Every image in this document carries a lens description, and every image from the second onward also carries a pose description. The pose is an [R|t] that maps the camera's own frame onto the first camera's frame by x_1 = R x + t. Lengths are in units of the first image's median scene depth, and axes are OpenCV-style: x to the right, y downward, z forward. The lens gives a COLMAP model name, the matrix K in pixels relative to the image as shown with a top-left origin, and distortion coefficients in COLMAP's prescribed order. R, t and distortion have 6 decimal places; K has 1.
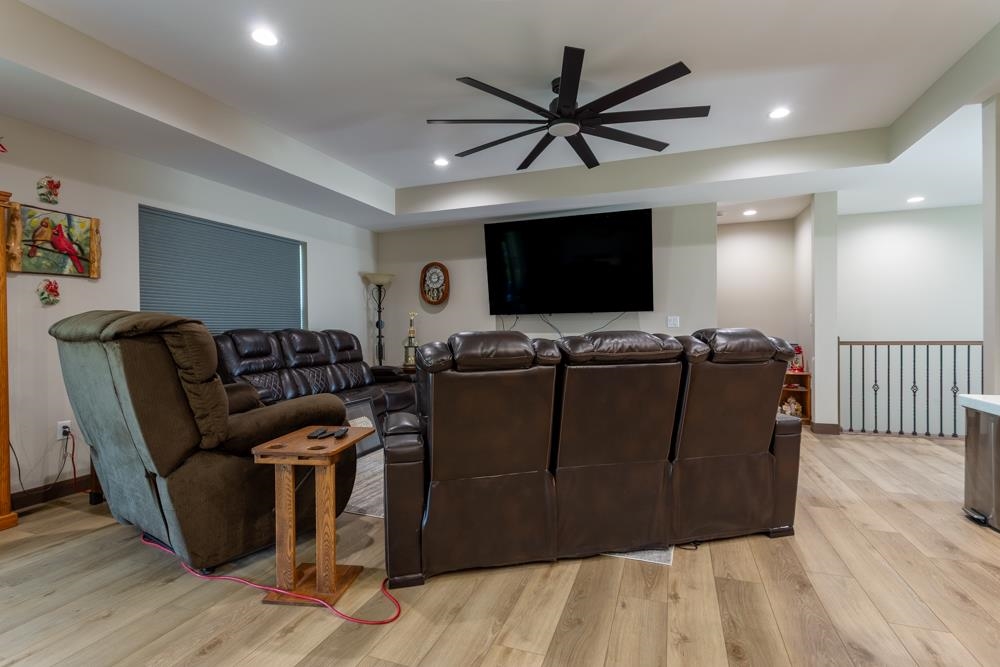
lens RADIAL K [[486.3, 0, 500.0], [0, 486.3, 333.5], [0, 0, 1]] dist [-0.001270, -0.000882]
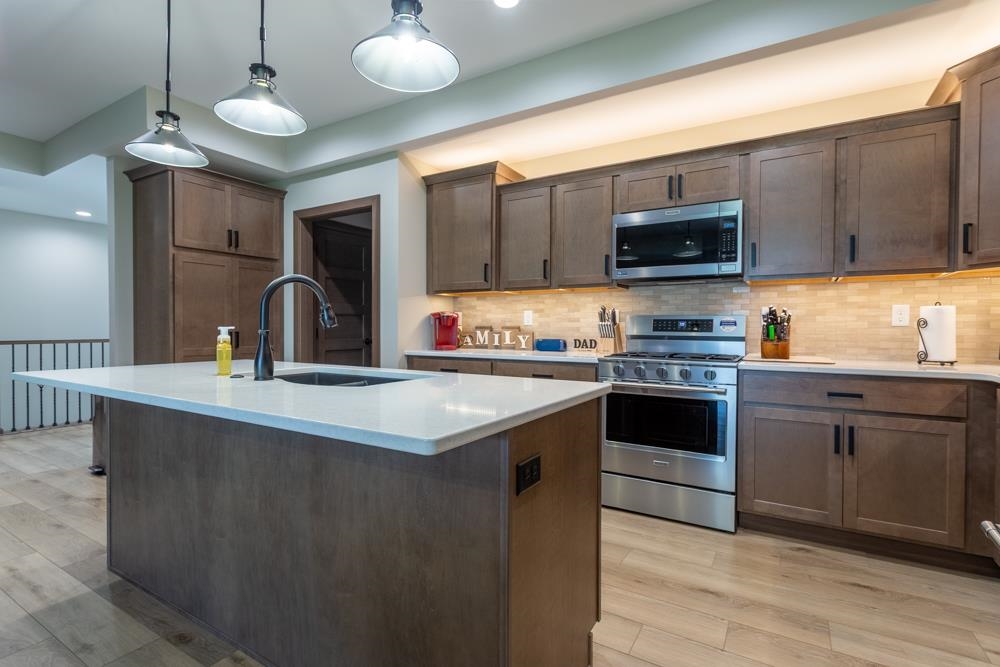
lens RADIAL K [[477.5, 0, 500.0], [0, 477.5, 333.5], [0, 0, 1]] dist [-0.000734, -0.001083]
pose [[0.200108, -0.006355, 0.979753, -0.046954], [0.006670, 0.999965, 0.005123, 0.002699], [-0.979751, 0.005510, 0.200143, -0.224677]]
